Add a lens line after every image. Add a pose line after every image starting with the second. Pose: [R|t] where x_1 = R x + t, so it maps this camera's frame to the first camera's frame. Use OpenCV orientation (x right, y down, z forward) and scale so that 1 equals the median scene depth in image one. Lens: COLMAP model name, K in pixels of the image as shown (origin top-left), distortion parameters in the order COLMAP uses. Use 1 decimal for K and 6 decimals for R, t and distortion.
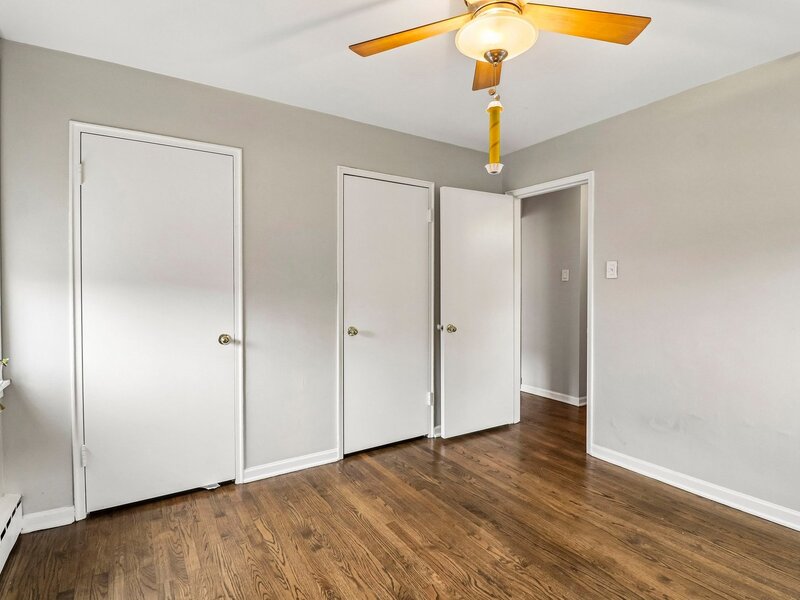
lens RADIAL K [[417.2, 0, 398.8], [0, 417.2, 294.9], [0, 0, 1]] dist [-0.000598, -0.012992]
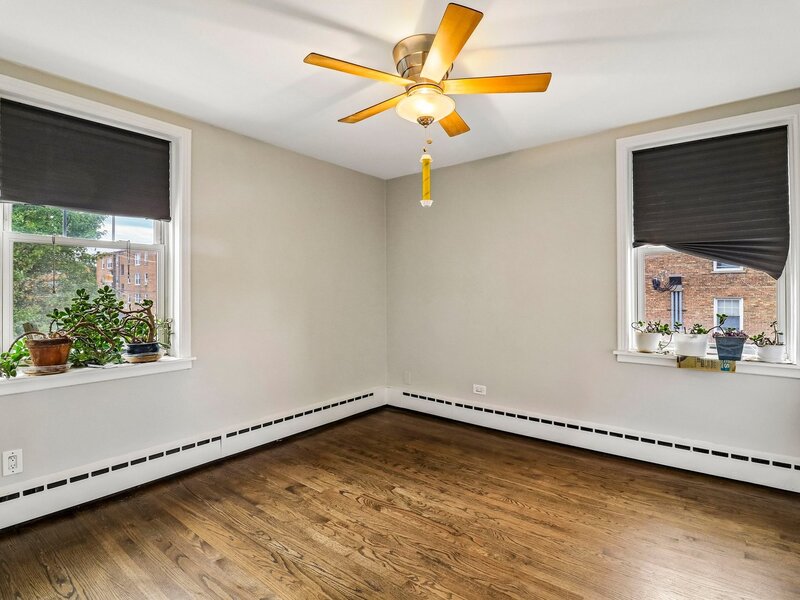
lens RADIAL K [[417.2, 0, 400.4], [0, 417.2, 294.6], [0, 0, 1]] dist [-0.000598, -0.012992]
pose [[-0.947293, 0.005084, -0.320327, 0.630756], [-0.000736, 0.999837, 0.018046, -0.026917], [0.320366, 0.017330, -0.947135, 1.910741]]
